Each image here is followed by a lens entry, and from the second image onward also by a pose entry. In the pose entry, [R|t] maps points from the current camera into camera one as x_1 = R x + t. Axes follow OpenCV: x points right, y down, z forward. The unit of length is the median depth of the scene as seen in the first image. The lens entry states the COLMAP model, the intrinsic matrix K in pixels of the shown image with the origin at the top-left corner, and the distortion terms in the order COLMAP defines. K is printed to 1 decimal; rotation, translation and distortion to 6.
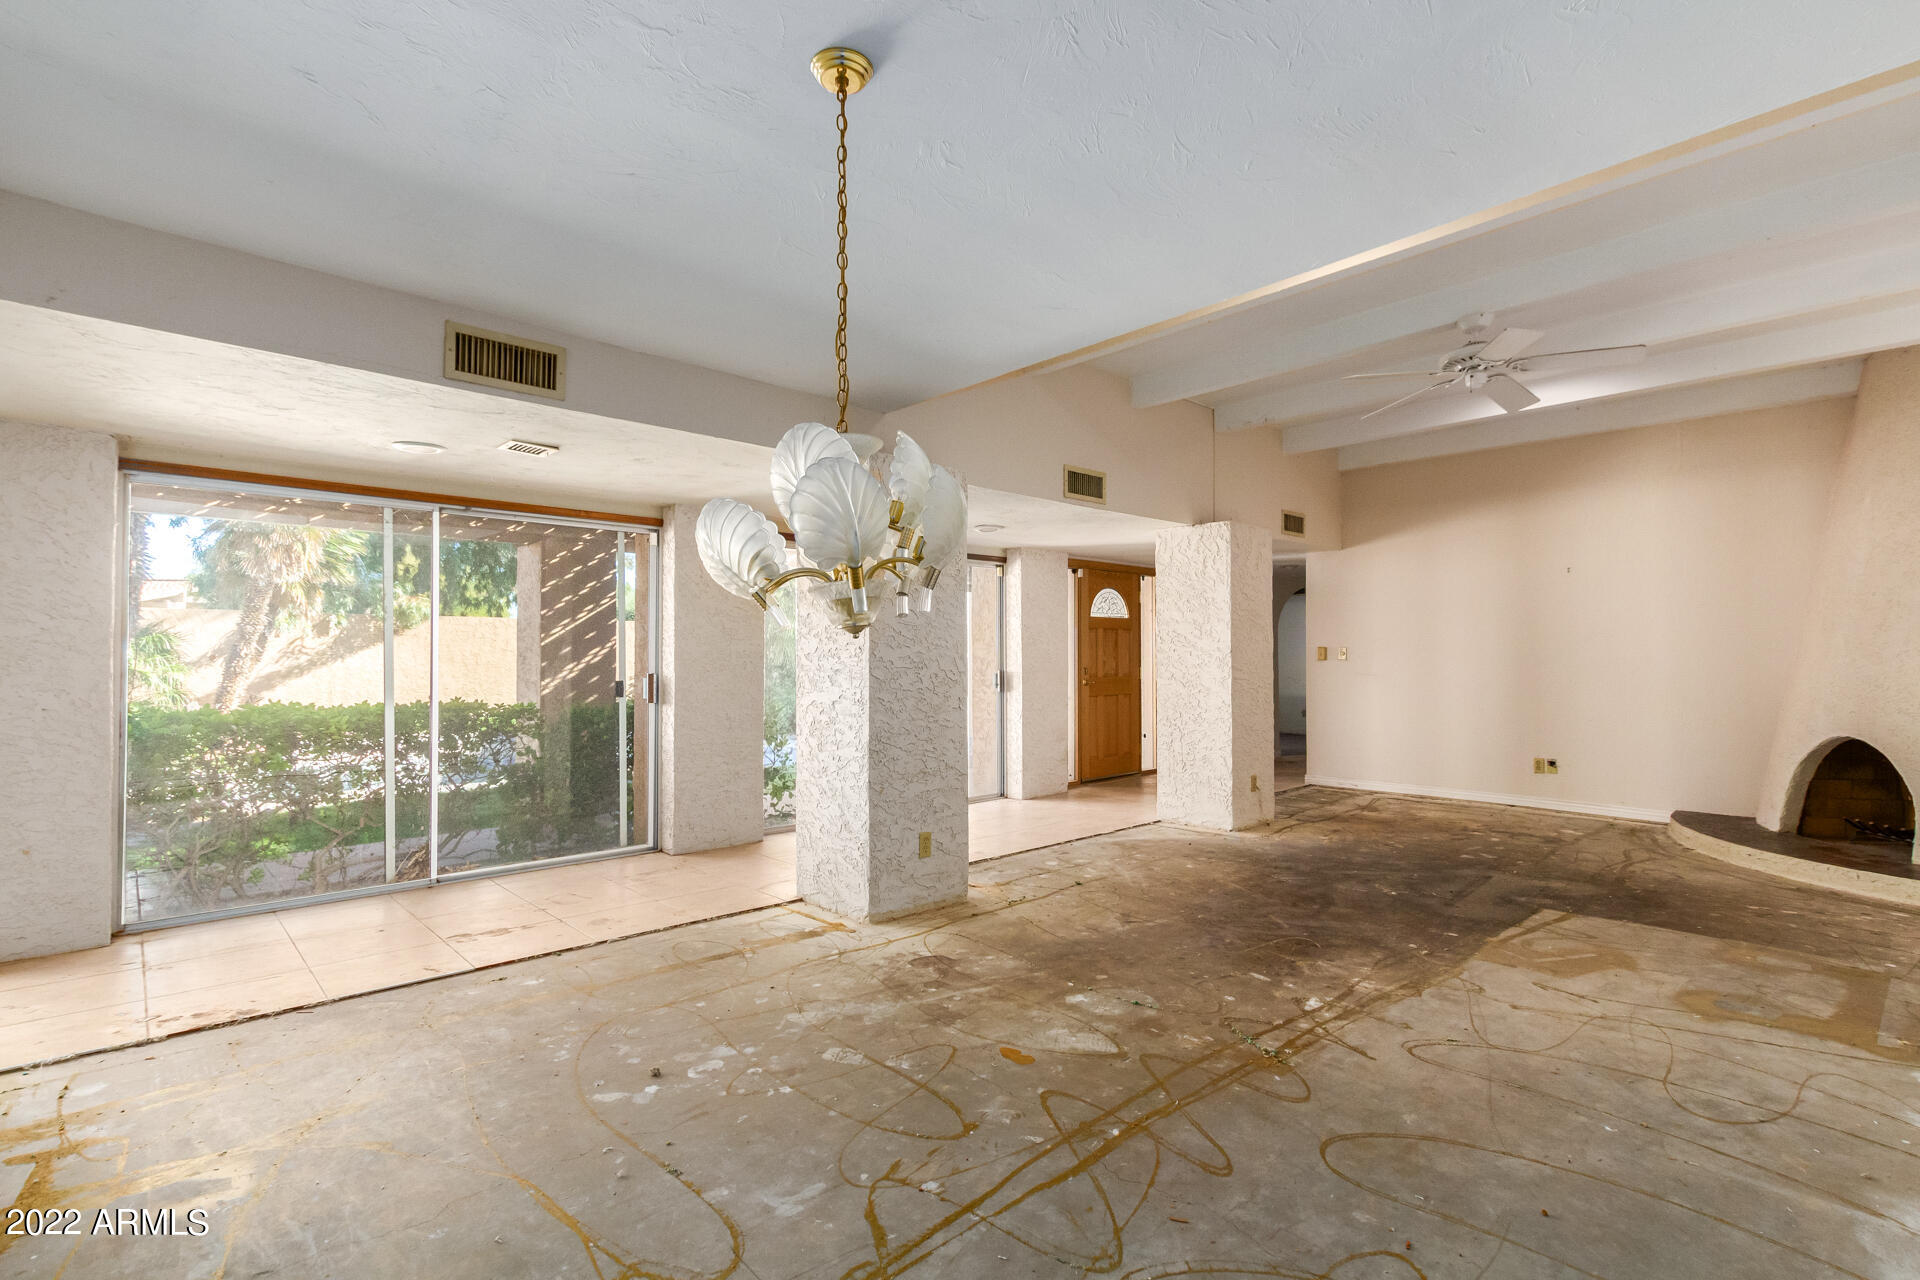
lens RADIAL K [[880.8, 0, 959.6], [0, 880.8, 641.8], [0, 0, 1]] dist [0.011071, -0.005928]
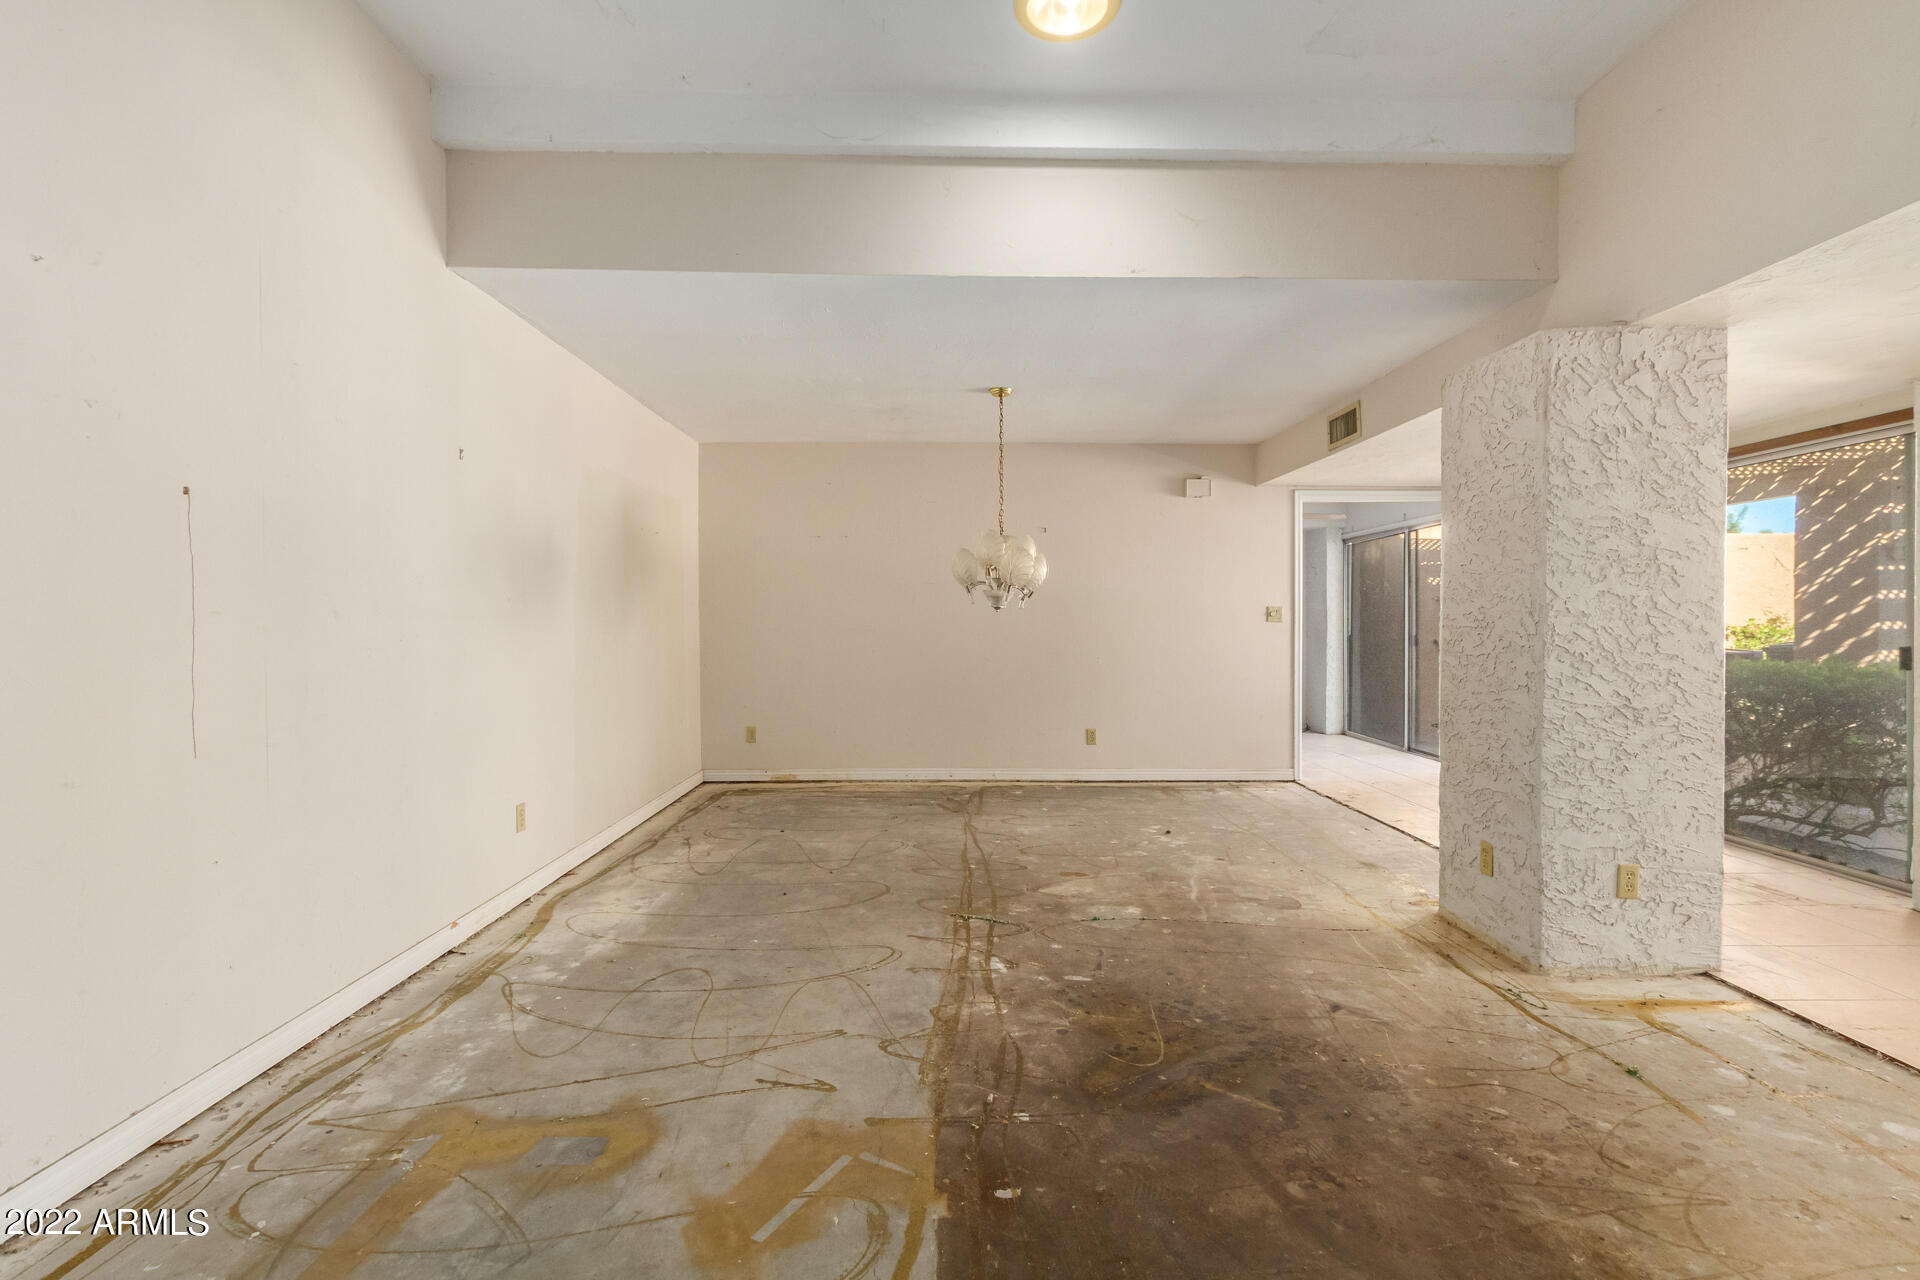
lens RADIAL K [[880.8, 0, 959.6], [0, 880.8, 641.8], [0, 0, 1]] dist [0.011071, -0.005928]
pose [[-0.671100, 0.019590, -0.741108, 1.131109], [0.019383, 0.999773, 0.008875, 0.036119], [0.741113, -0.008409, -0.671327, 1.600809]]
